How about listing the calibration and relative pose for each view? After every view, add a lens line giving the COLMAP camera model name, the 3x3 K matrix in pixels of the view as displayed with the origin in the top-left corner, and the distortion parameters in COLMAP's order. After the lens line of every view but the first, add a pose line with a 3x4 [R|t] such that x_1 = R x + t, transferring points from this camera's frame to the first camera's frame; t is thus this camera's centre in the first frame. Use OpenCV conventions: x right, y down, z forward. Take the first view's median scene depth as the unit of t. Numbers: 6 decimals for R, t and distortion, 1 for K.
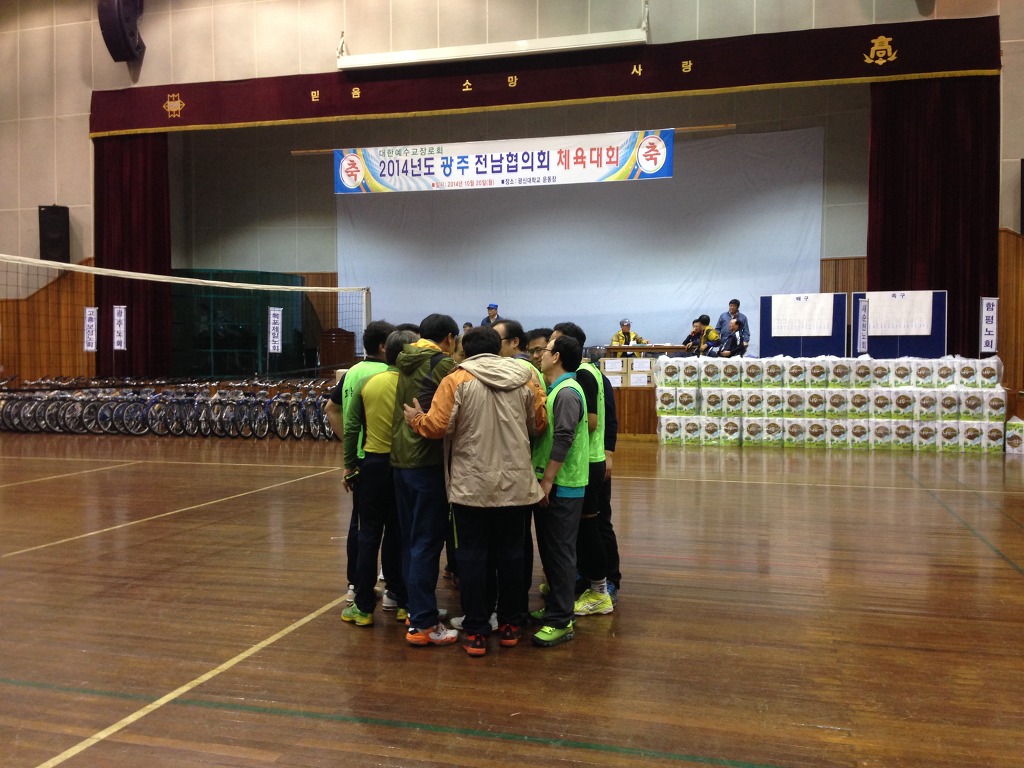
lens RADIAL K [[936.0, 0, 506.9], [0, 936.0, 380.8], [0, 0, 1]] dist [0.051632, 0.000000]
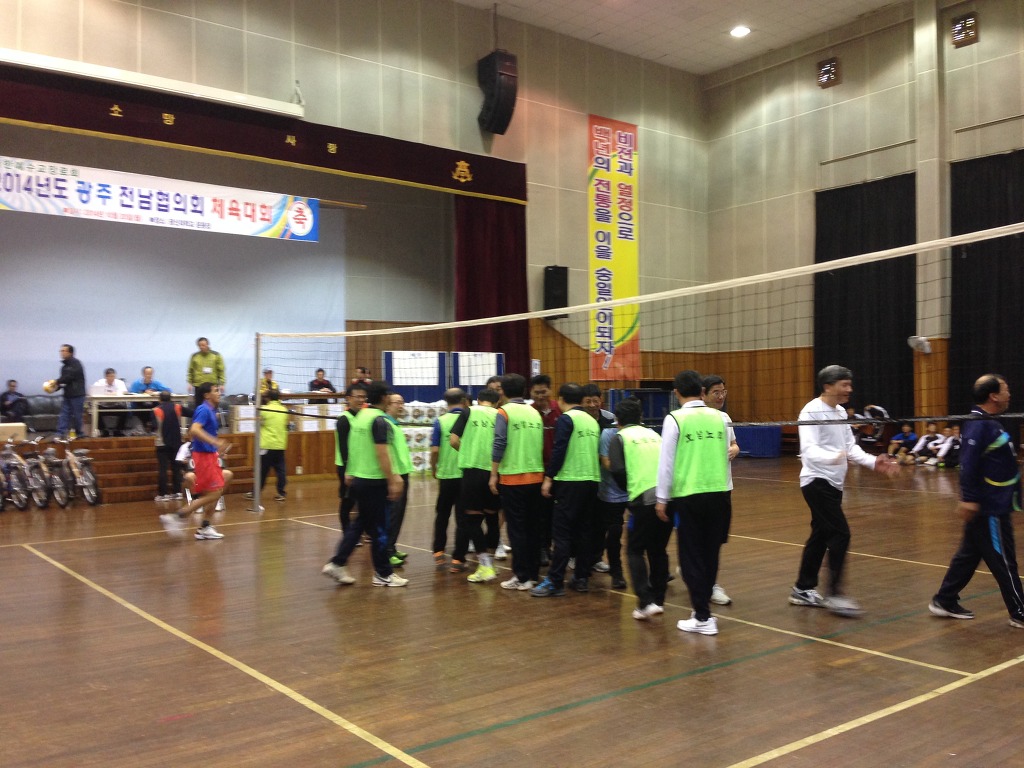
lens RADIAL K [[936.0, 0, 512.9], [0, 936.0, 375.4], [0, 0, 1]] dist [0.051632, 0.000000]
pose [[0.600149, 0.013351, 0.799777, -0.564850], [0.033323, 0.998575, -0.041675, -0.004738], [-0.799194, 0.051662, 0.598849, 0.155567]]
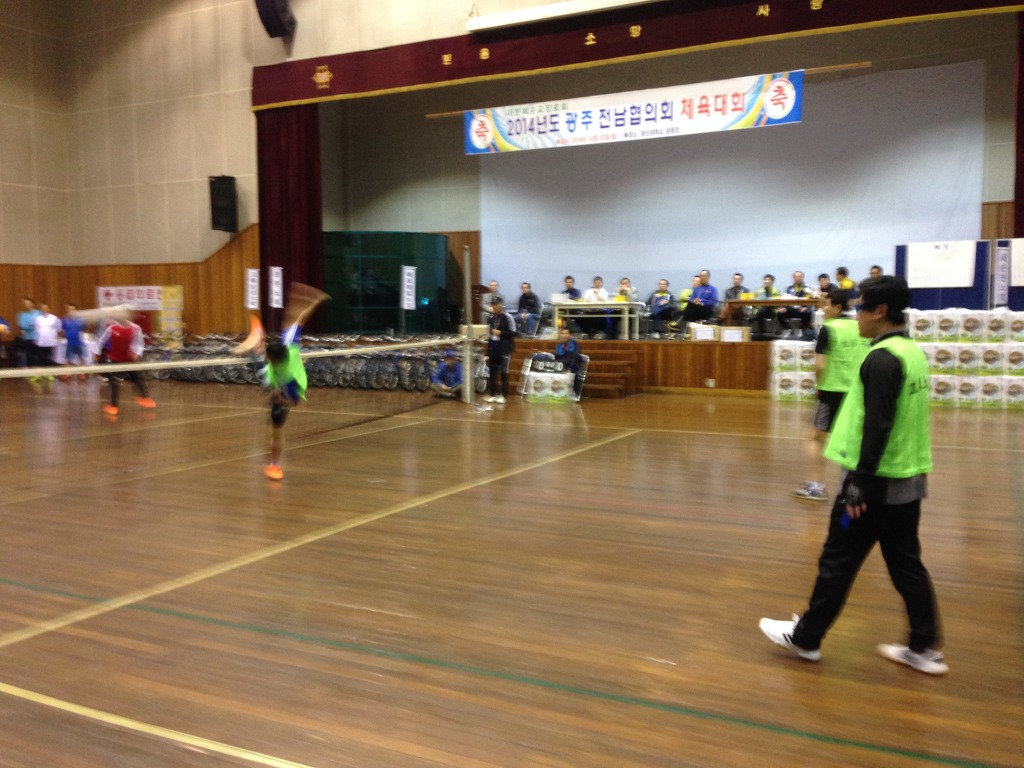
lens RADIAL K [[936.0, 0, 508.5], [0, 936.0, 387.6], [0, 0, 1]] dist [0.051632, 0.000000]
pose [[0.978700, 0.009872, -0.205061, 0.083704], [0.001456, 0.998484, 0.055016, -0.000344], [0.205293, -0.054143, 0.977202, -0.013008]]
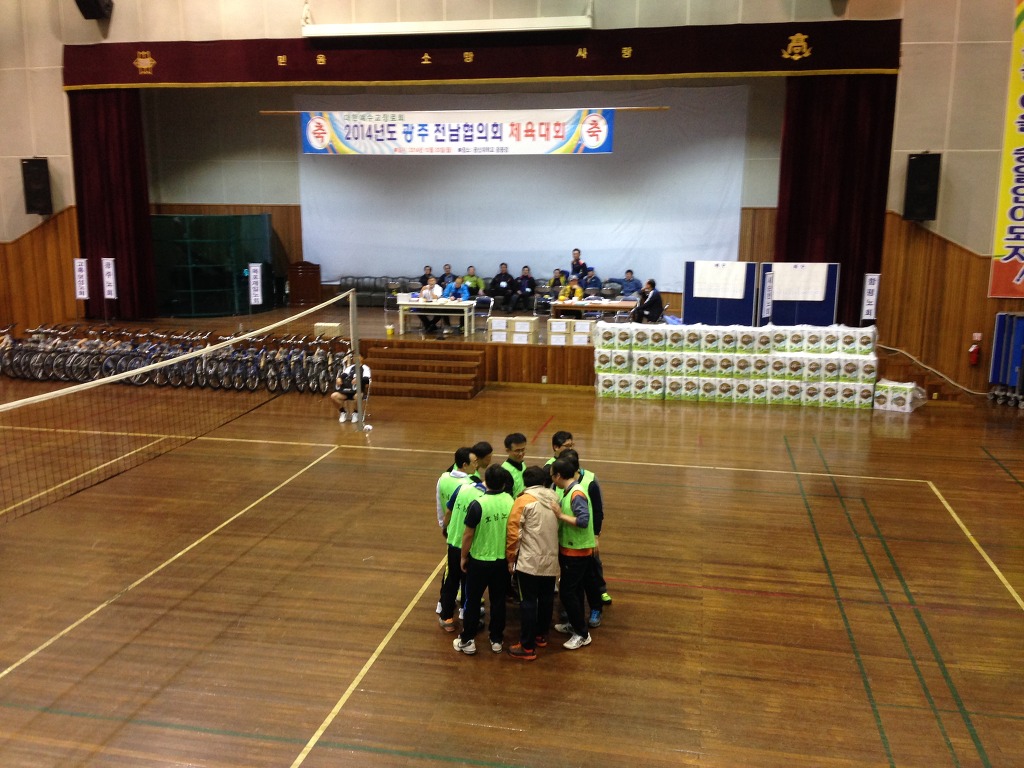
lens RADIAL K [[936.0, 0, 507.6], [0, 936.0, 379.3], [0, 0, 1]] dist [0.051632, 0.000000]
pose [[0.997764, -0.012161, 0.065720, -0.025139], [0.000700, 0.985156, 0.171659, -0.141178], [-0.066832, -0.171230, 0.982962, -0.140154]]
